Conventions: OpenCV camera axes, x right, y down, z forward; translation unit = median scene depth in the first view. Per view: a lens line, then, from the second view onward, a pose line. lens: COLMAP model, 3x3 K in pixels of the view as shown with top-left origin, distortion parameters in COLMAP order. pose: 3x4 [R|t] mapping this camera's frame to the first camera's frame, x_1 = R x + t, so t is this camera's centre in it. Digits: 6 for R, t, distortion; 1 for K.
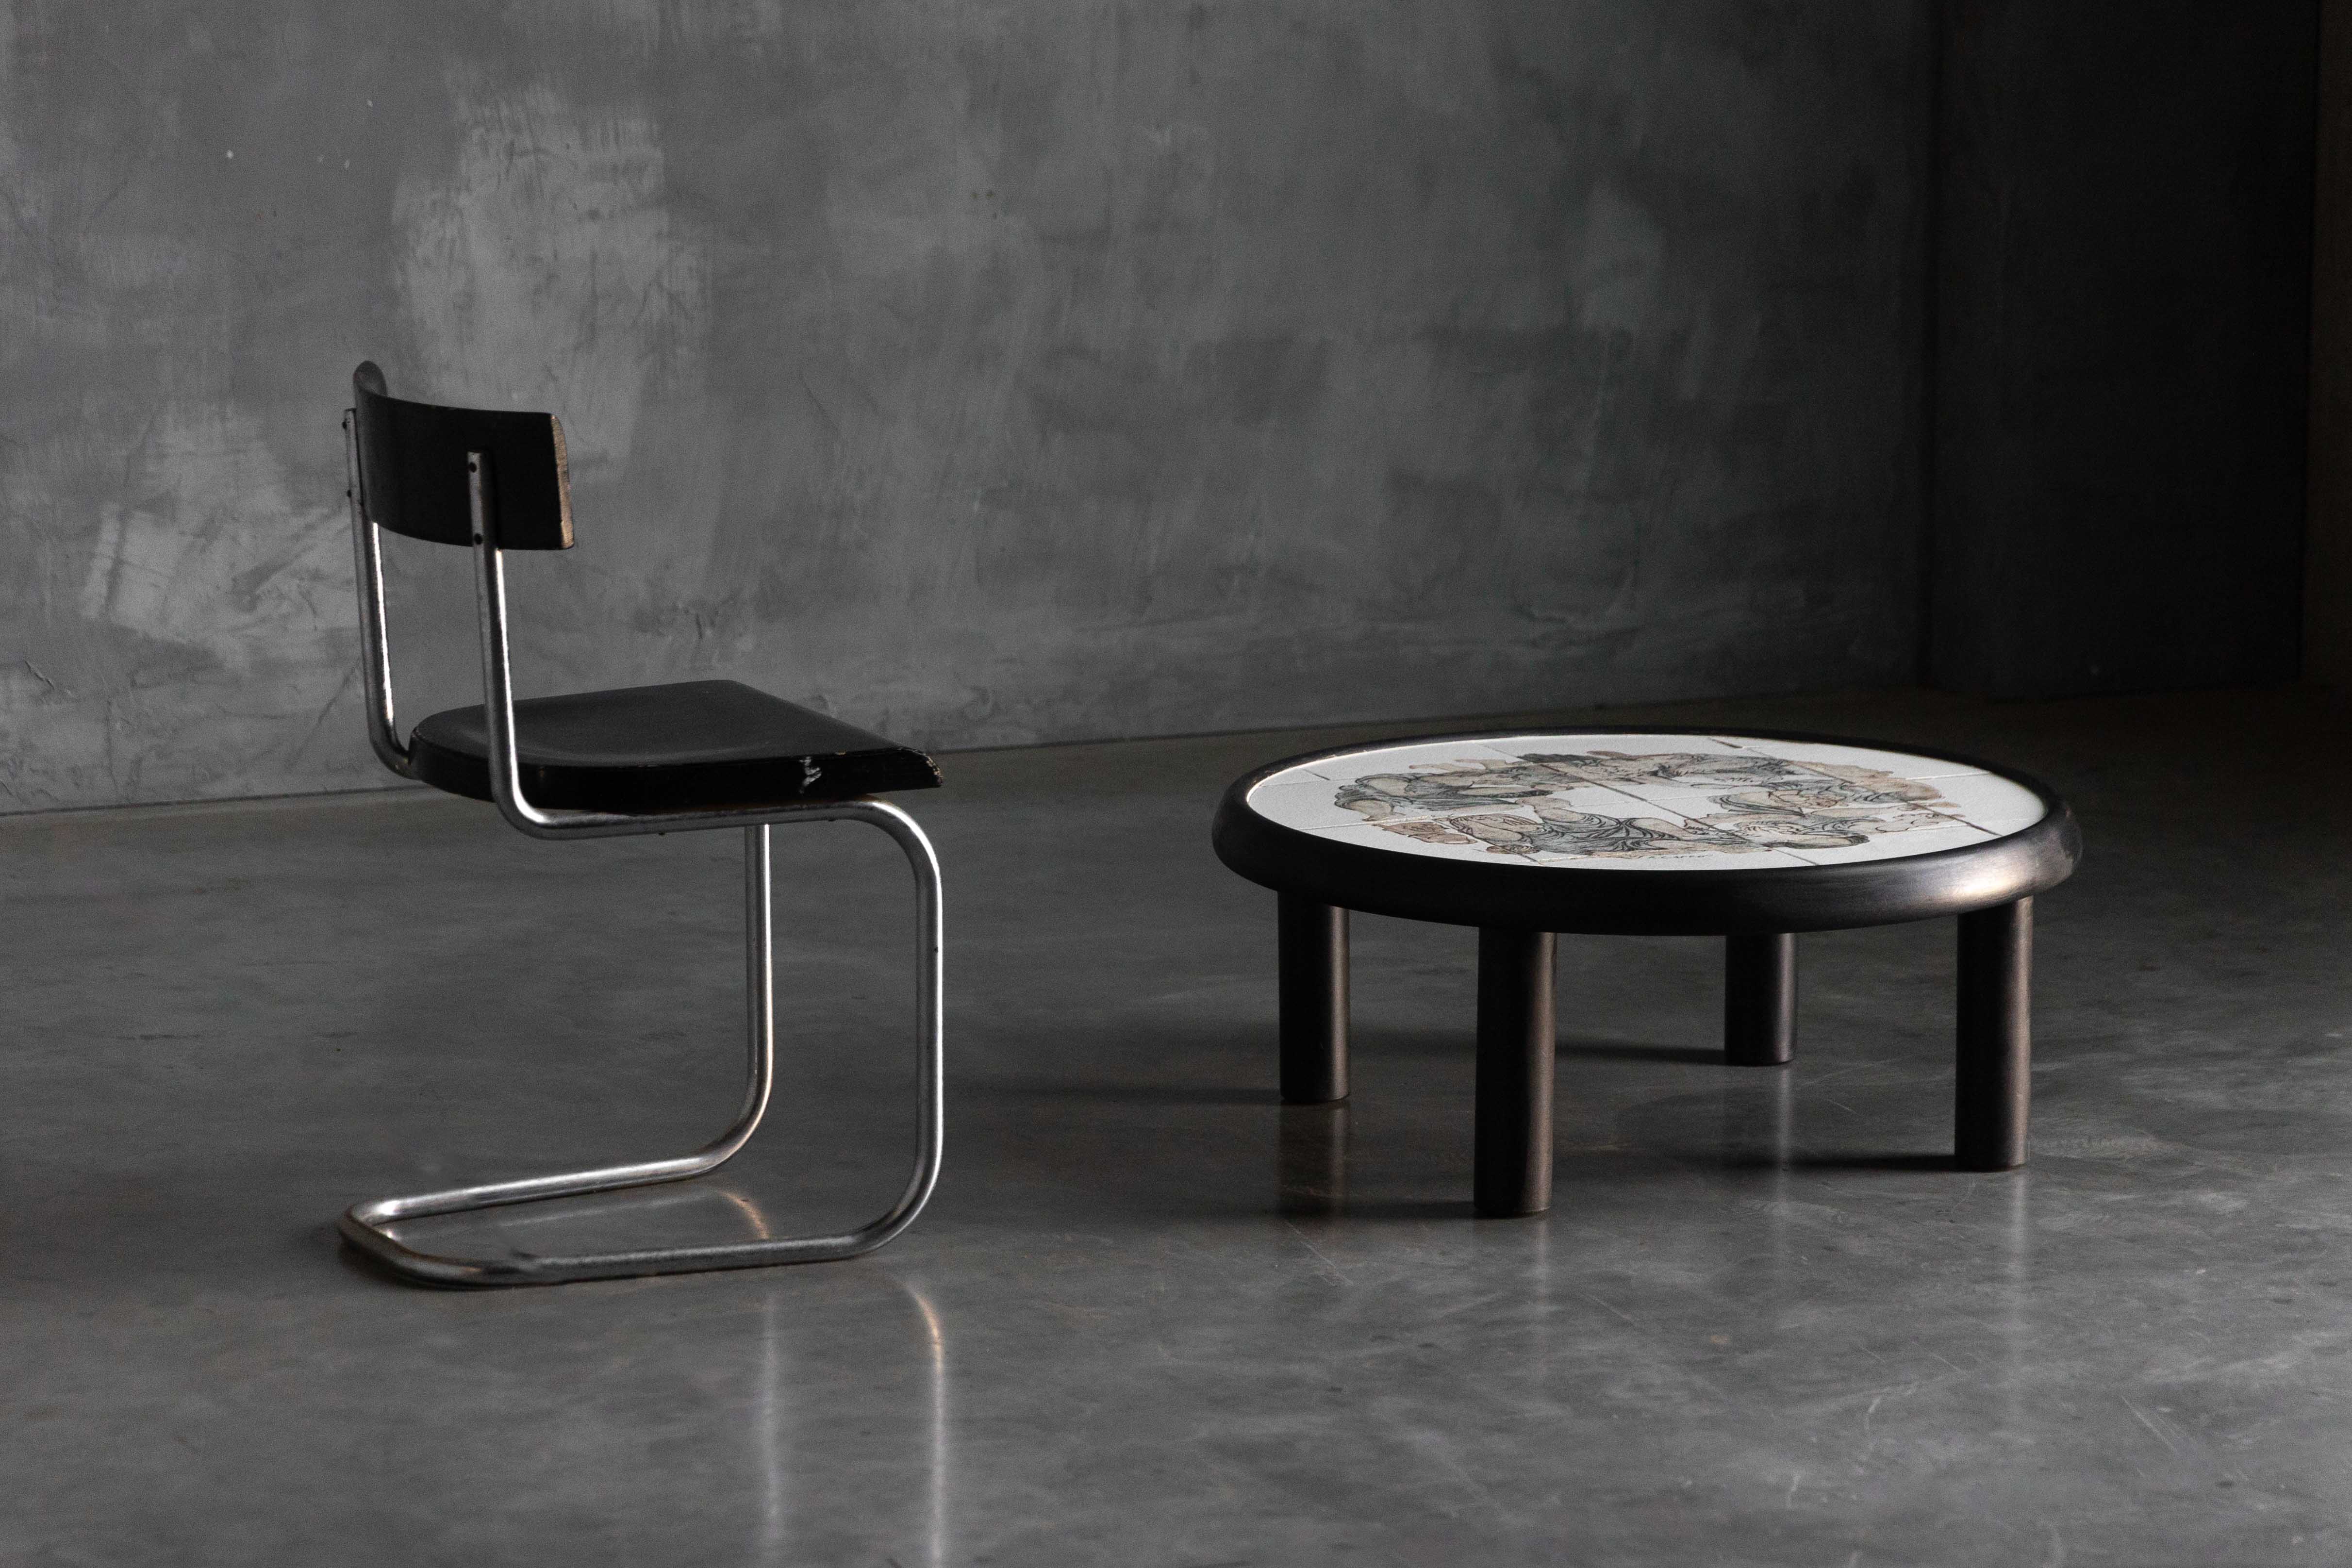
lens RADIAL K [[6927.9, 0, 1186.3], [0, 6927.9, 771.9], [0, 0, 1]] dist [0.024276, 0.000000]
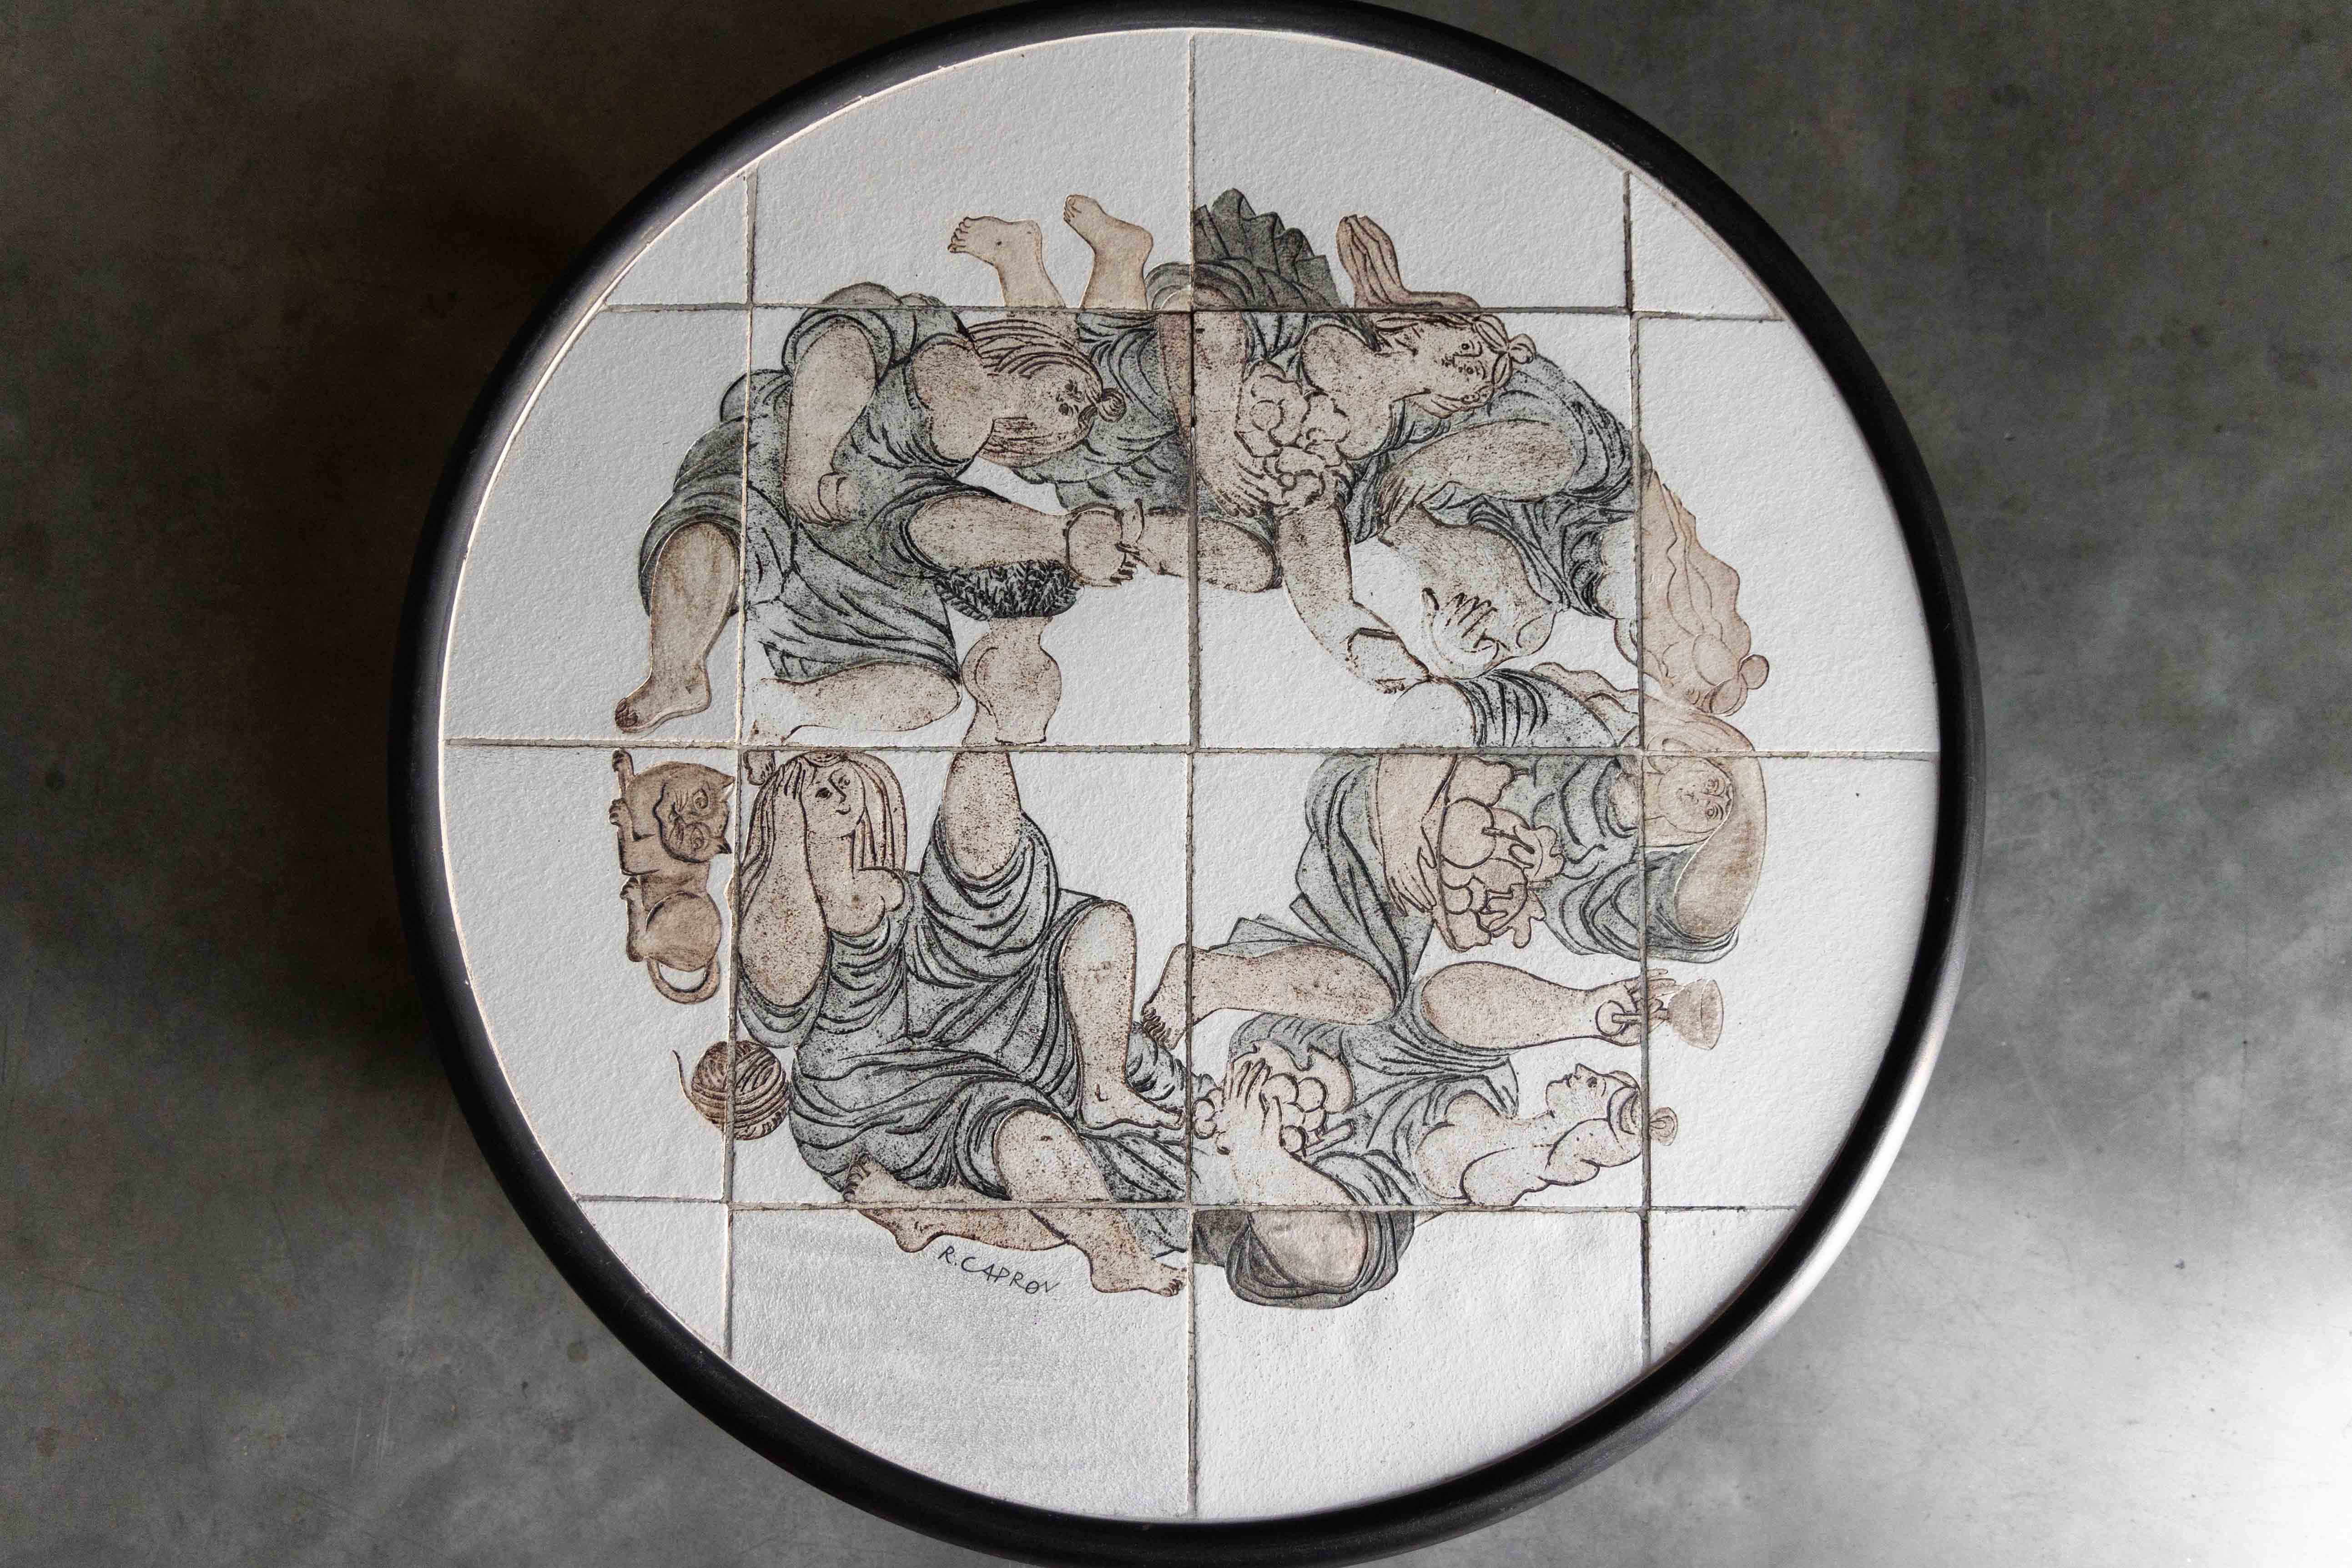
lens RADIAL K [[1995.9, 0, 1140.5], [0, 1995.9, 785.2], [0, 0, 1]] dist [0.008437, -0.015289]
pose [[0.915954, 0.401099, -0.012140, 0.051764], [-0.094613, 0.245262, 0.964829, -0.111690], [0.389969, -0.882591, 0.262597, 0.756513]]
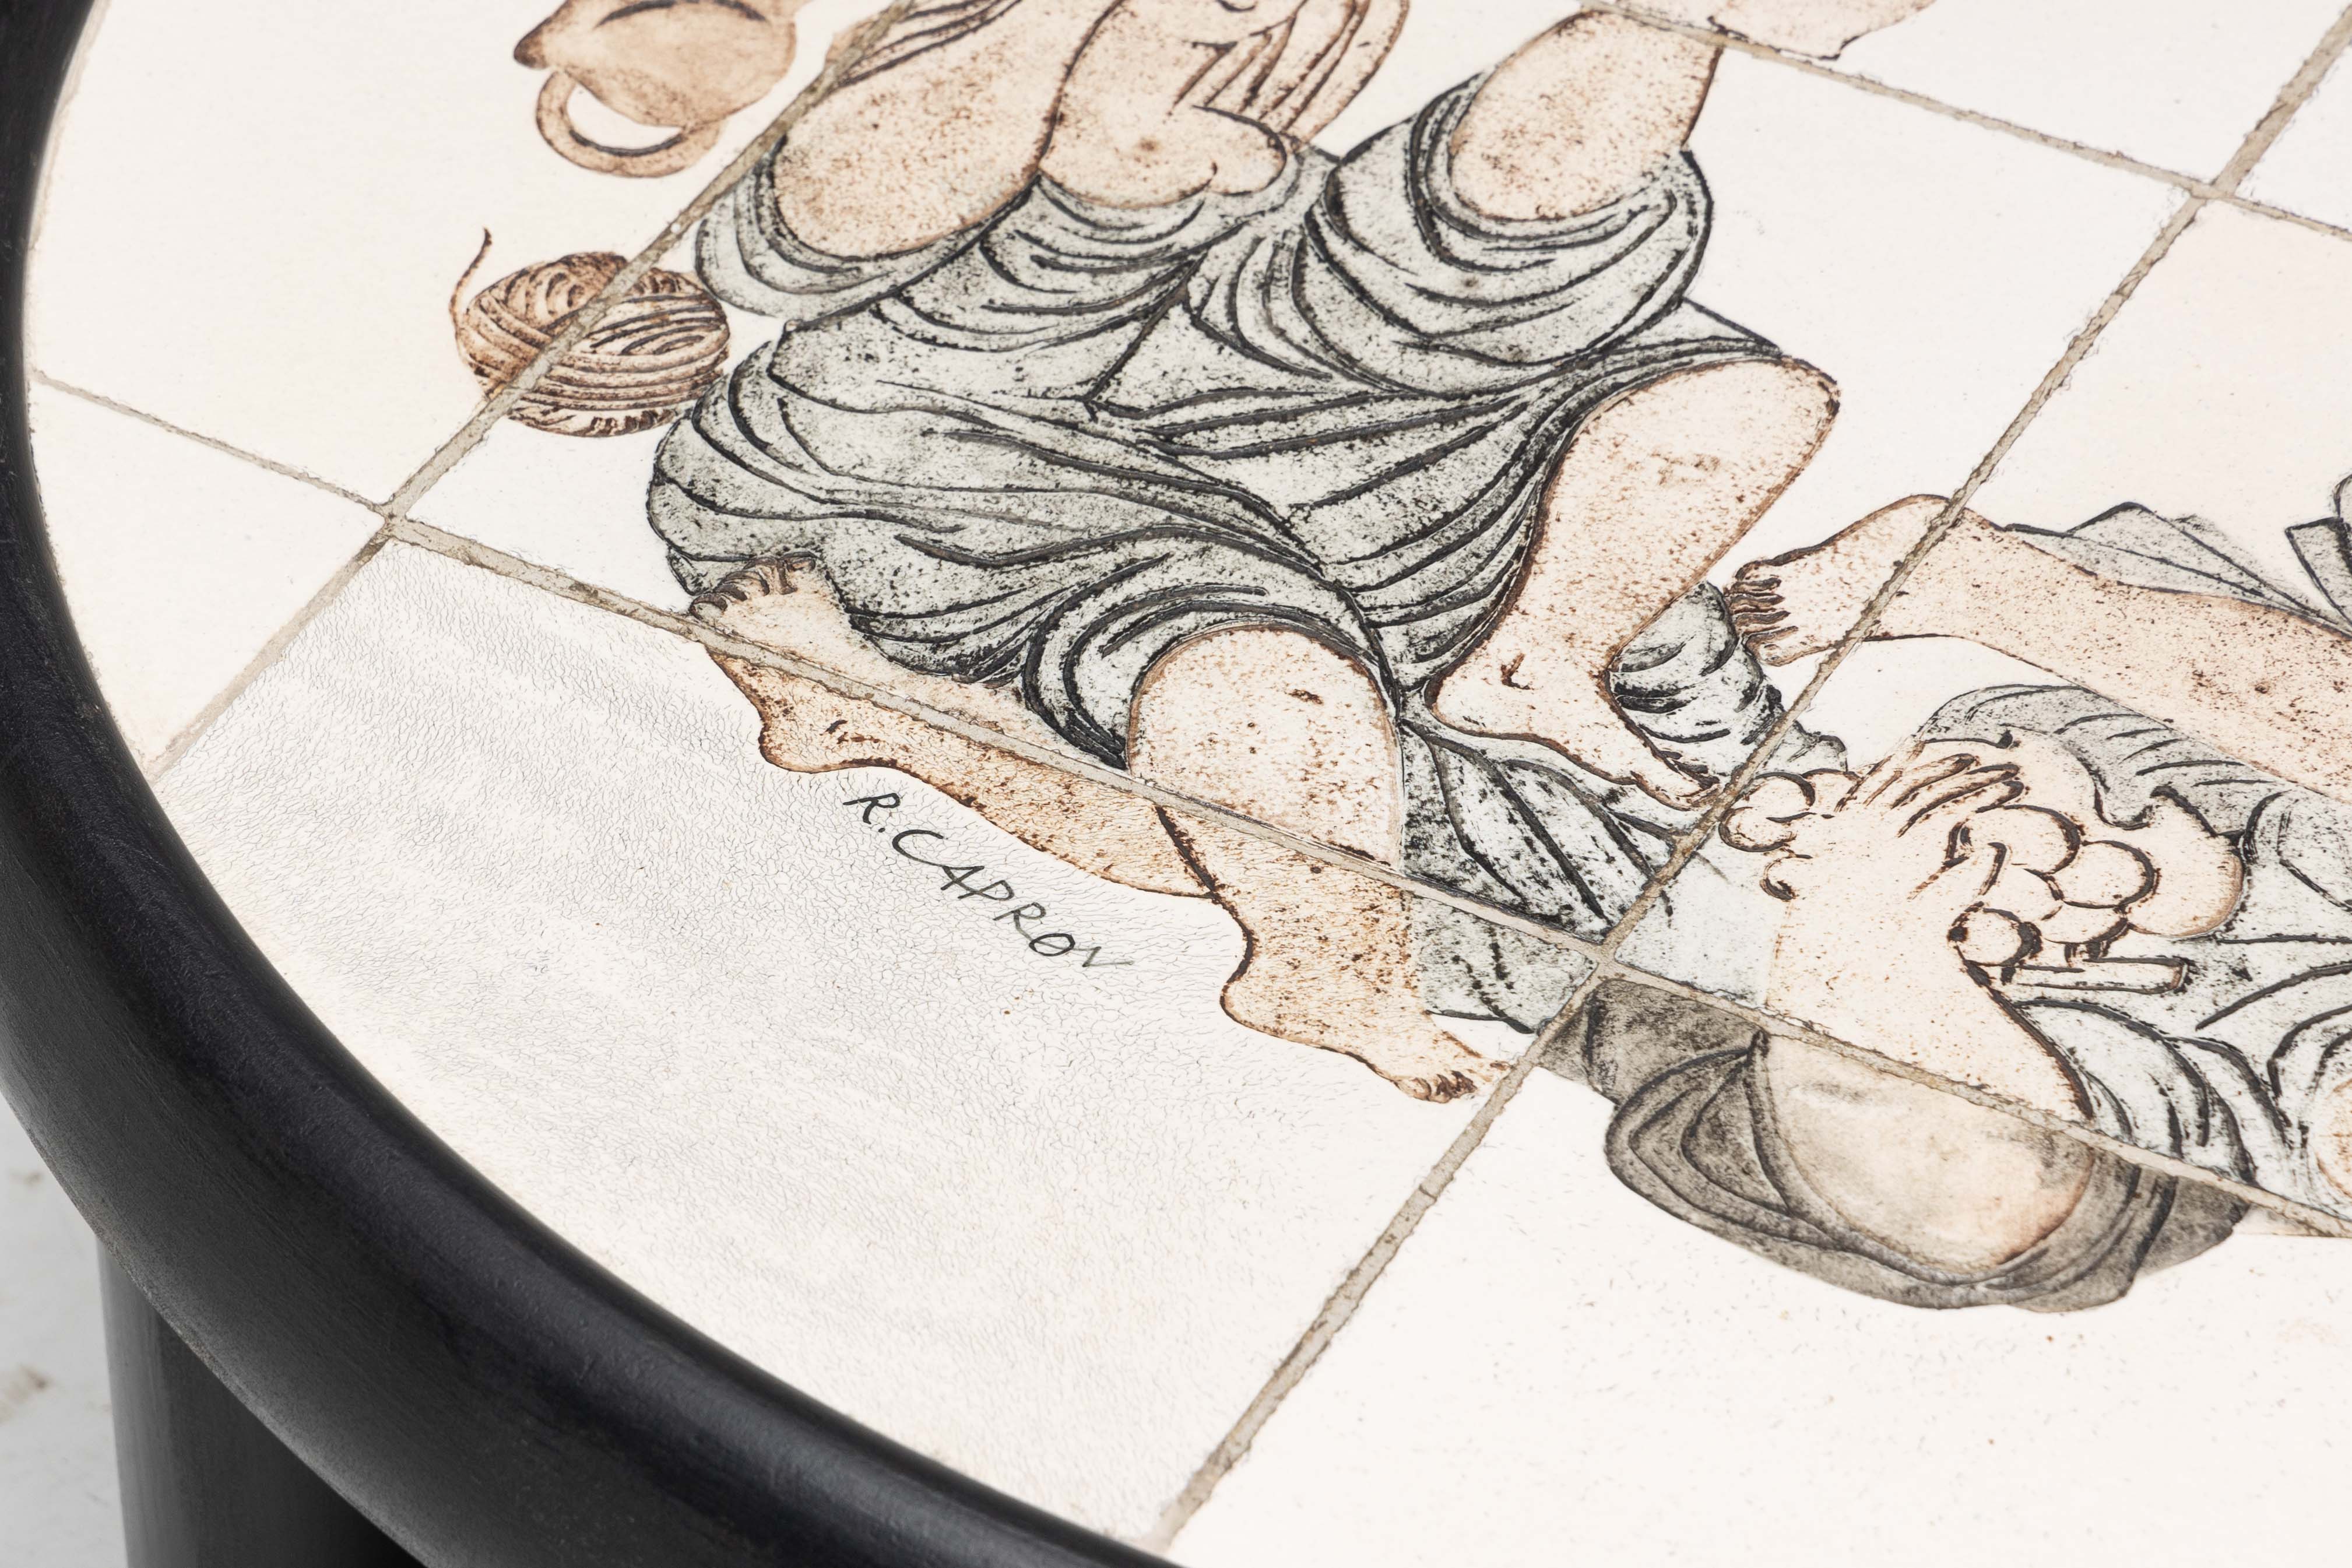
lens RADIAL K [[9230.2, 0, 1157.6], [0, 9230.2, 778.6], [0, 0, 1]] dist [0.227921, 0.000000]
pose [[0.607172, 0.510930, -0.608517, 0.161326], [-0.134109, 0.820754, 0.555318, -0.089739], [0.783171, -0.255566, 0.566859, 0.662995]]
